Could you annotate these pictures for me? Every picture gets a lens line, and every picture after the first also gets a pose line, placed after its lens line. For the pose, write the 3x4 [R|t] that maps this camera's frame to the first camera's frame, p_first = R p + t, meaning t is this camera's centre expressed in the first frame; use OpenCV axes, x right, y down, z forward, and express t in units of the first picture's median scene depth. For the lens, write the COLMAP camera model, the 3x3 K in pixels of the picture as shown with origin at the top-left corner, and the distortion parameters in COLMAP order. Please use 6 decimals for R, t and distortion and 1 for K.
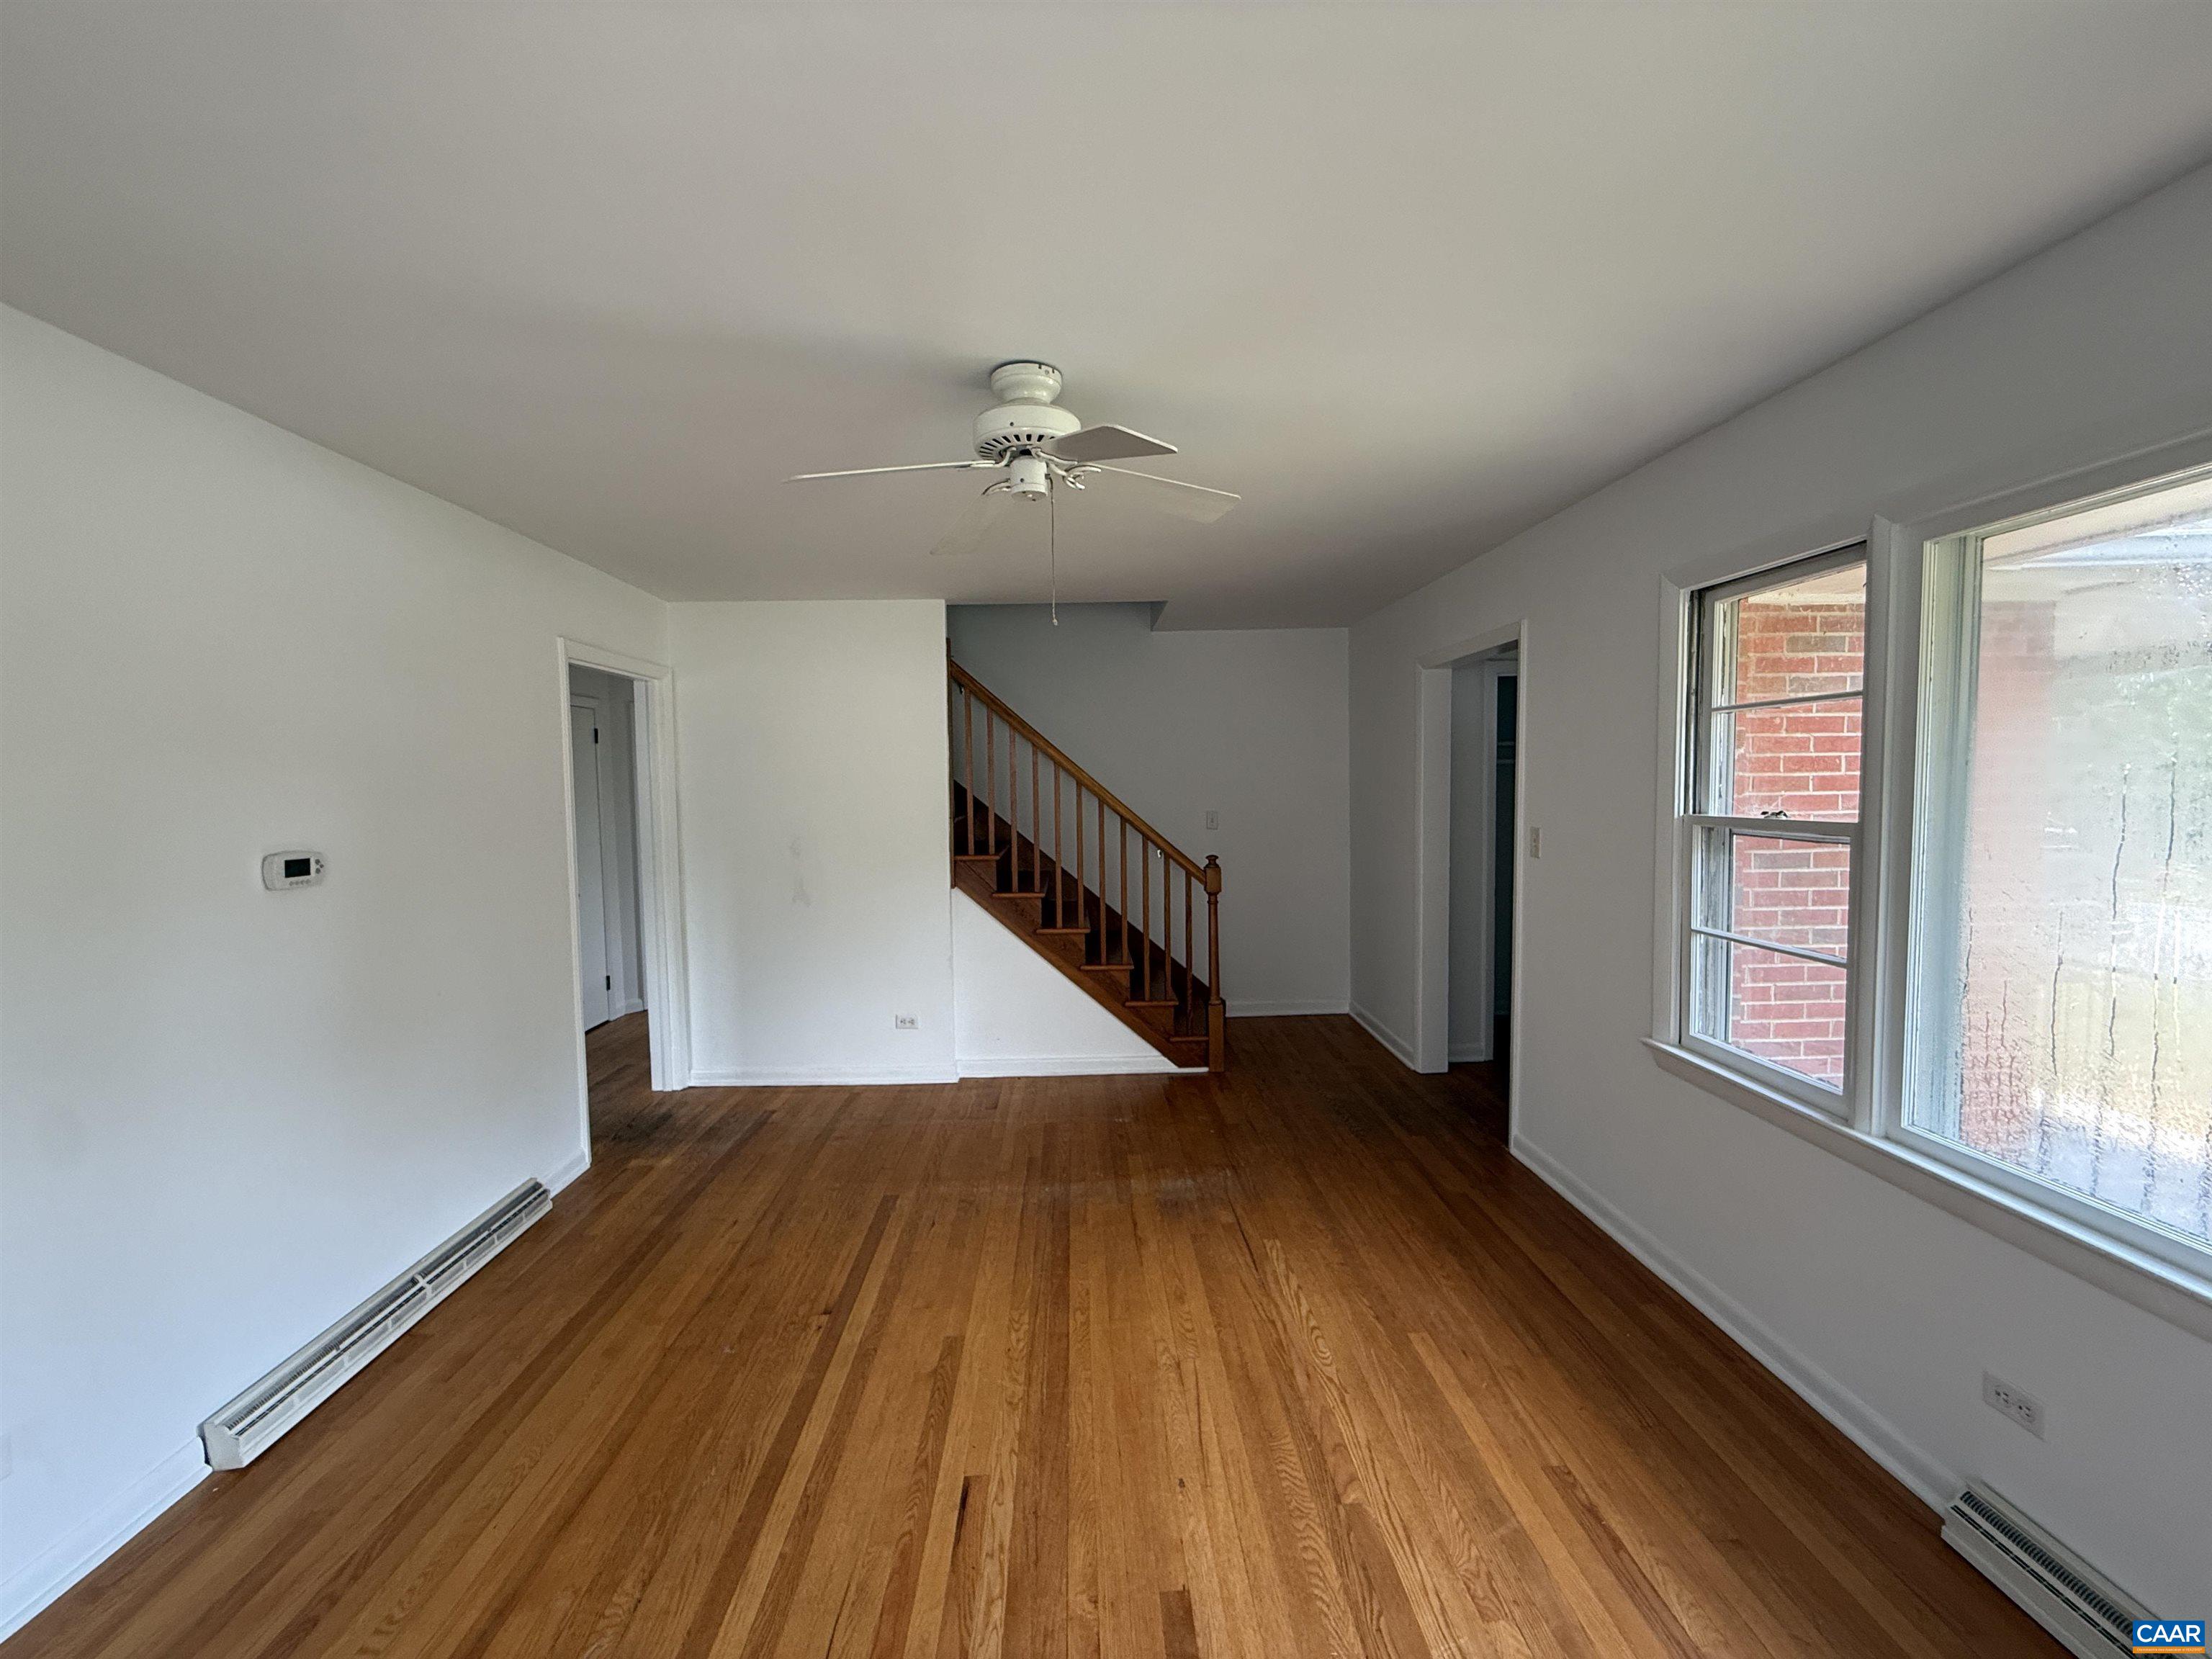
lens RADIAL K [[887.1, 0, 1096.1], [0, 887.1, 834.6], [0, 0, 1]] dist [-0.000717, 0.000503]
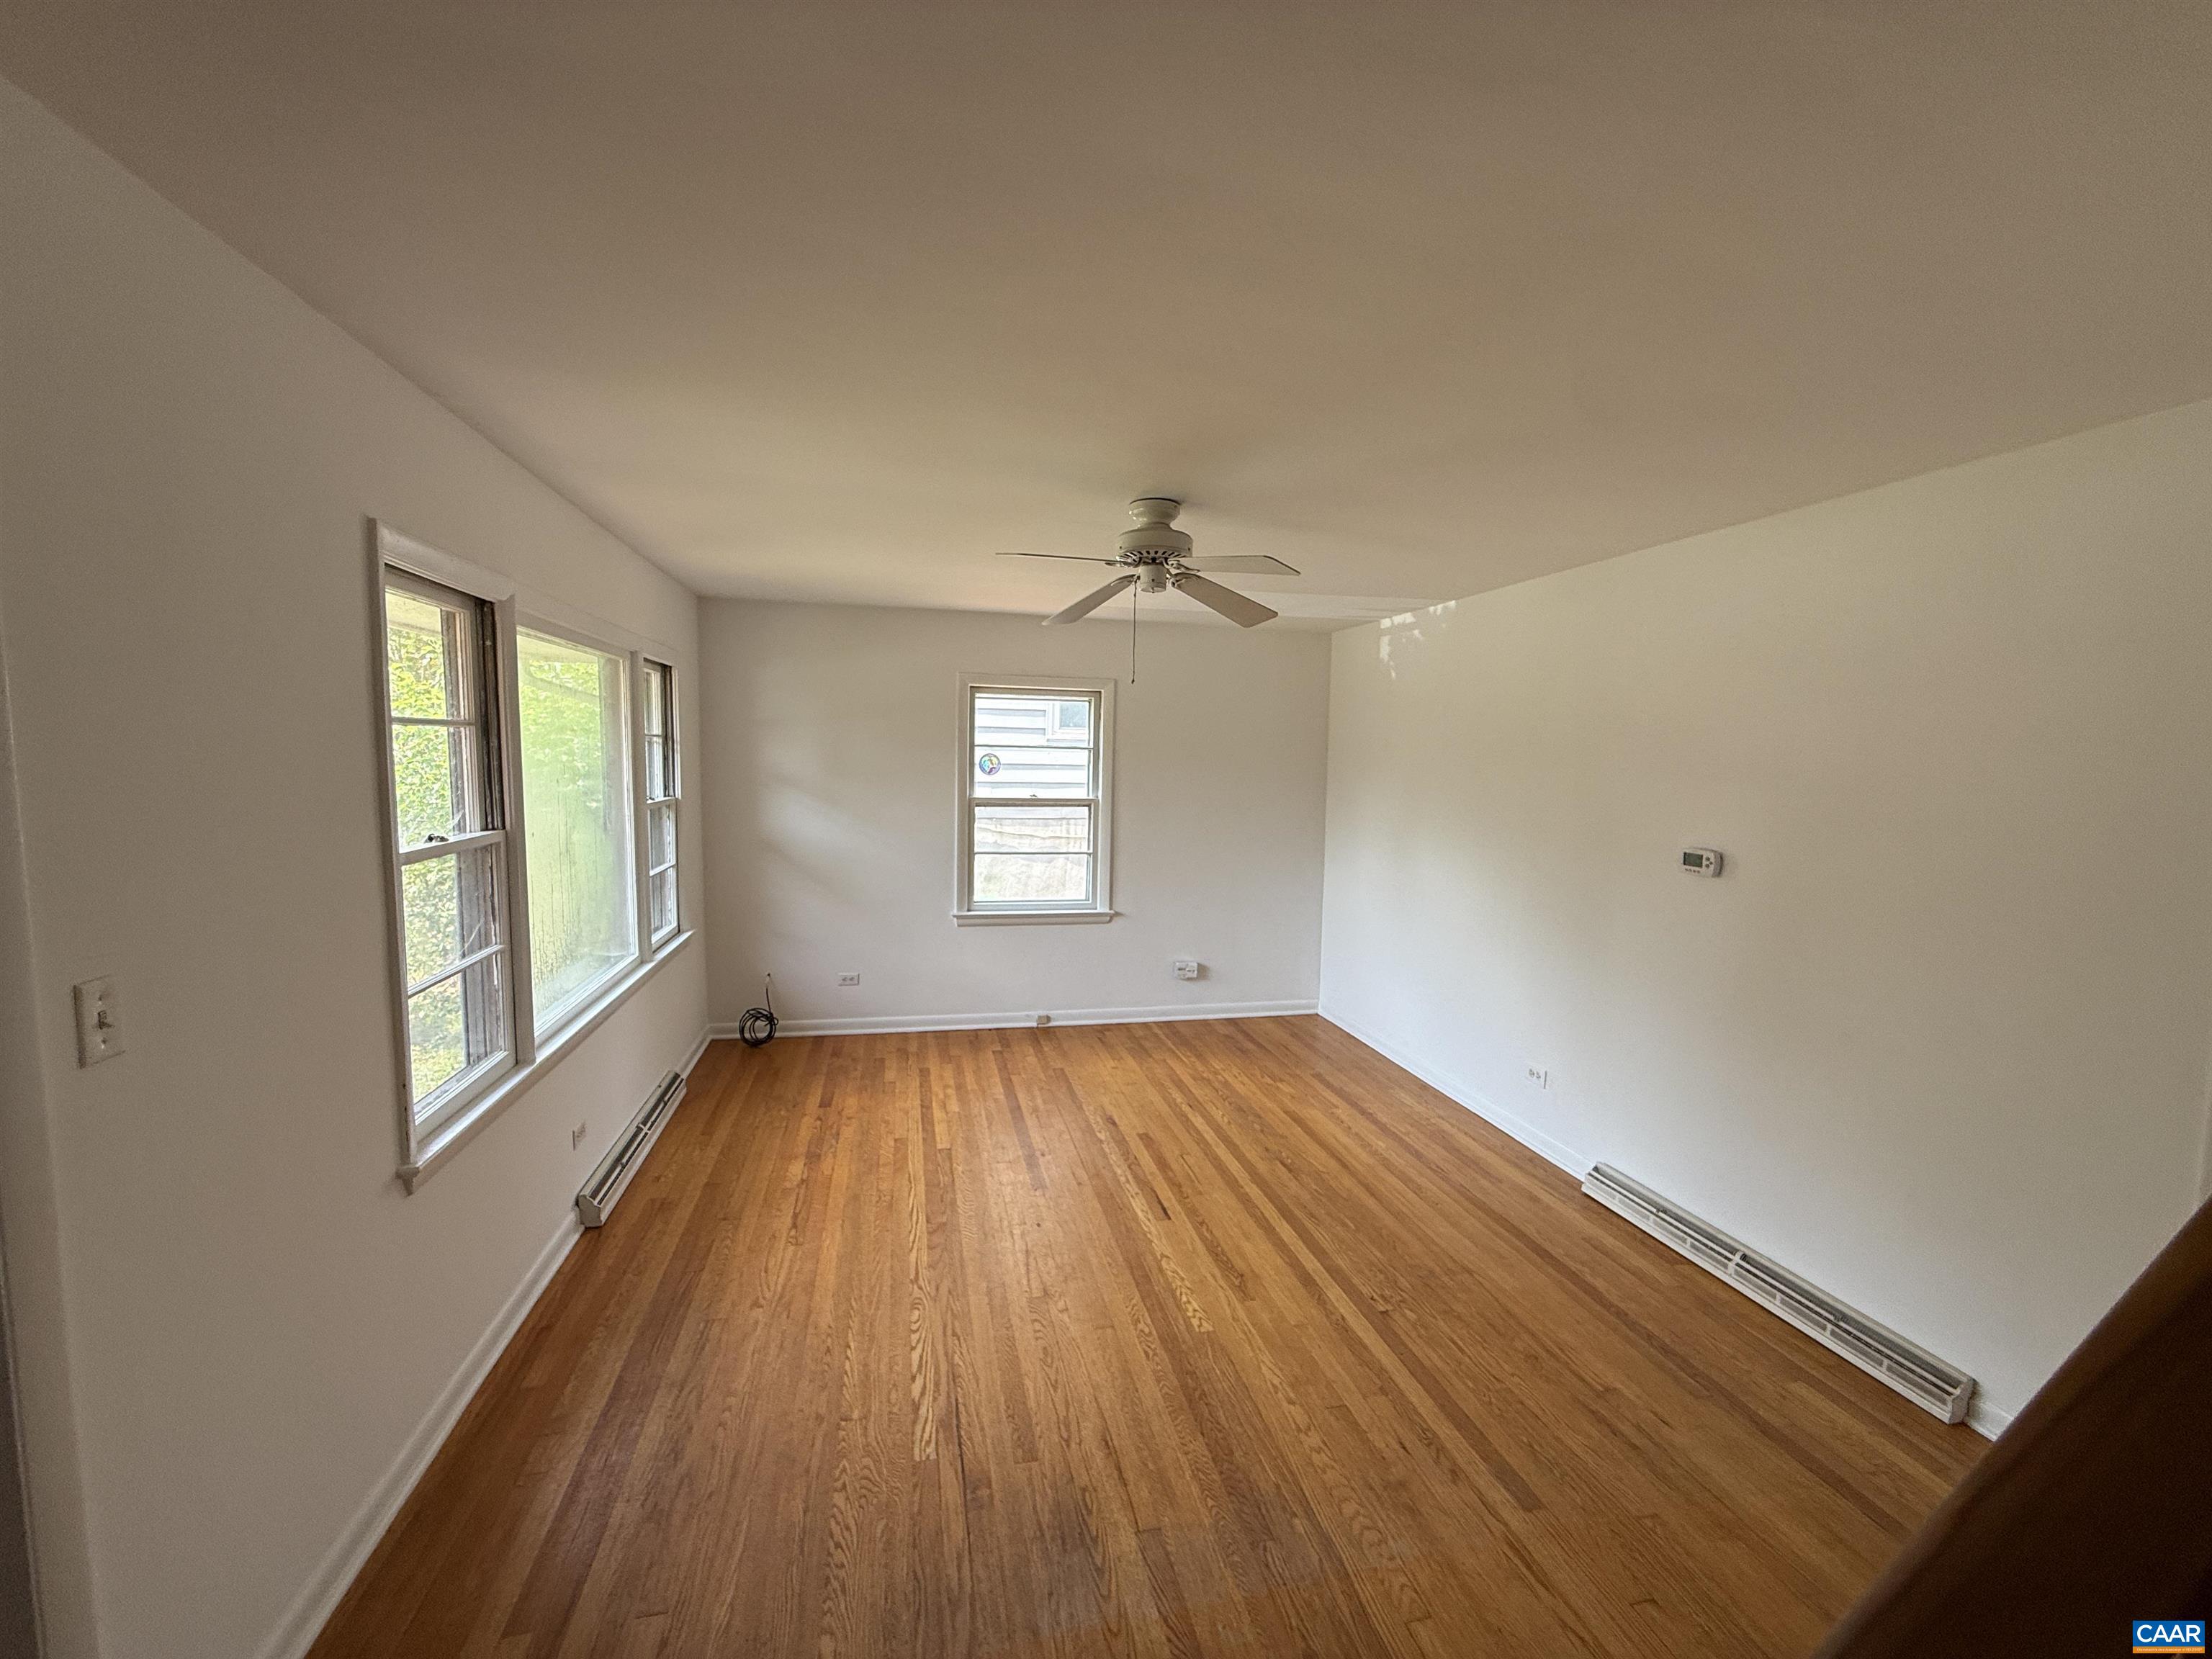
lens RADIAL K [[887.1, 0, 1093.9], [0, 887.1, 833.2], [0, 0, 1]] dist [-0.000717, 0.000503]
pose [[-0.983246, 0.010377, -0.181987, 0.225217], [-0.016706, 0.989046, 0.146656, -0.170800], [0.181515, 0.147239, -0.972303, 1.961795]]
